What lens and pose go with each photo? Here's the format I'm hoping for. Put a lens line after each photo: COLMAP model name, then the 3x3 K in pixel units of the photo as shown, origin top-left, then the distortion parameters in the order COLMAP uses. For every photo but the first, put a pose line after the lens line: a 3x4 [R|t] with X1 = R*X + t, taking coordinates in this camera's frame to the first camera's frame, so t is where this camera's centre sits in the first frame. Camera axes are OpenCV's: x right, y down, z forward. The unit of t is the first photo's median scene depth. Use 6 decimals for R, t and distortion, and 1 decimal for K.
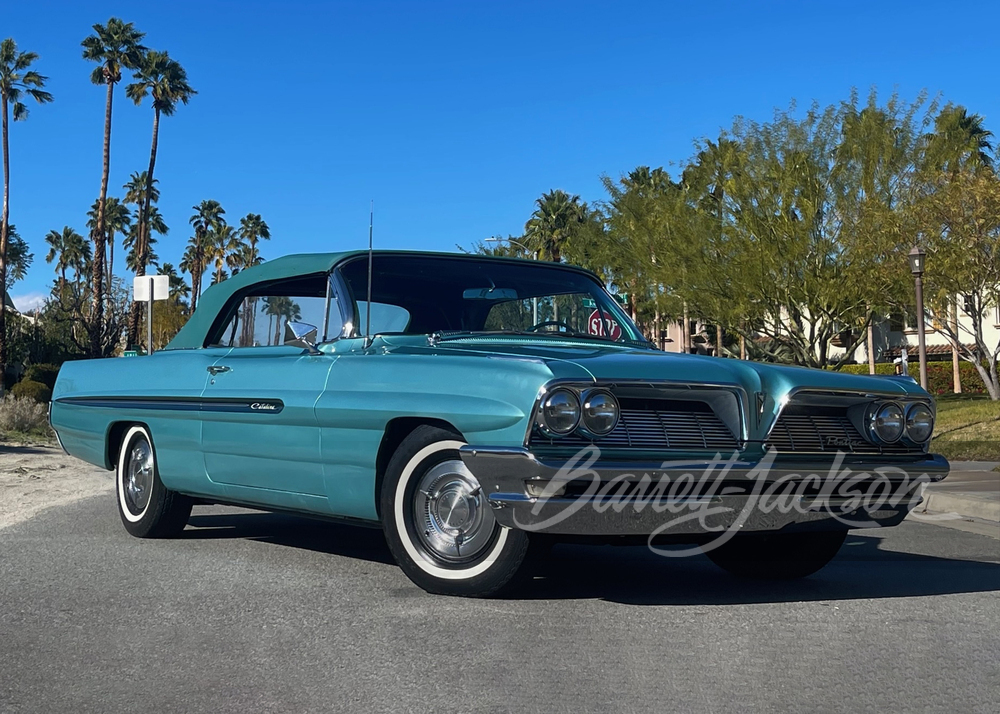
lens RADIAL K [[1795.8, 0, 500.0], [0, 1795.8, 357.0], [0, 0, 1]] dist [0.012660, 0.027480]
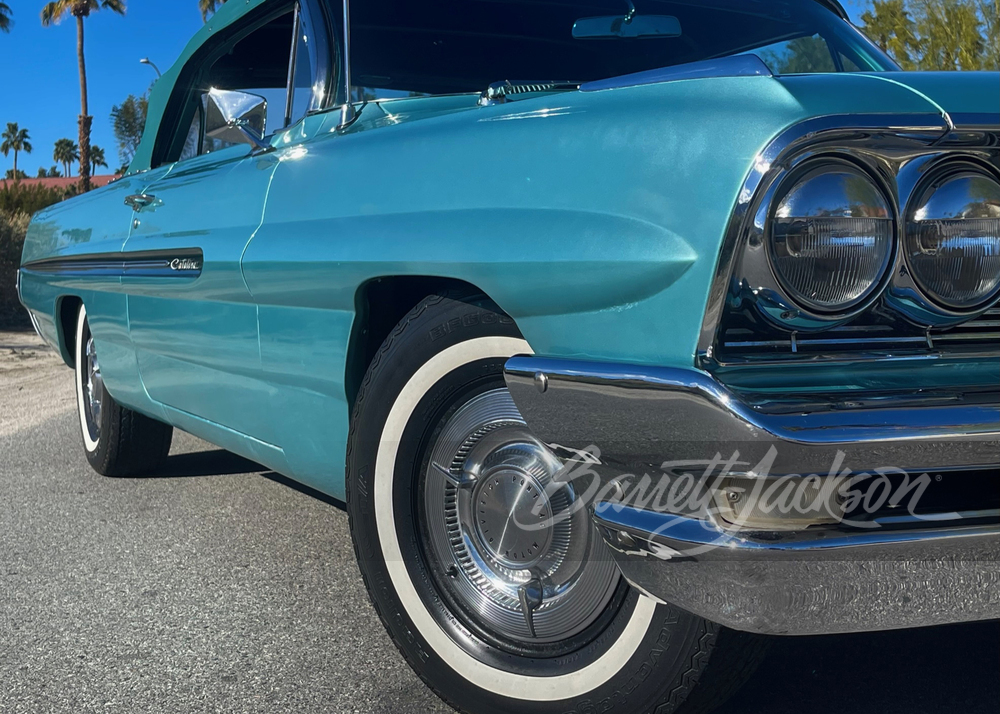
lens RADIAL K [[1505.0, 0, 500.0], [0, 1505.0, 357.0], [0, 0, 1]] dist [0.000275, 0.003249]
pose [[0.992618, -0.022325, -0.119207, 0.006628], [0.032243, 0.996116, 0.081936, 0.017595], [0.116914, -0.085175, 0.989483, 0.475972]]
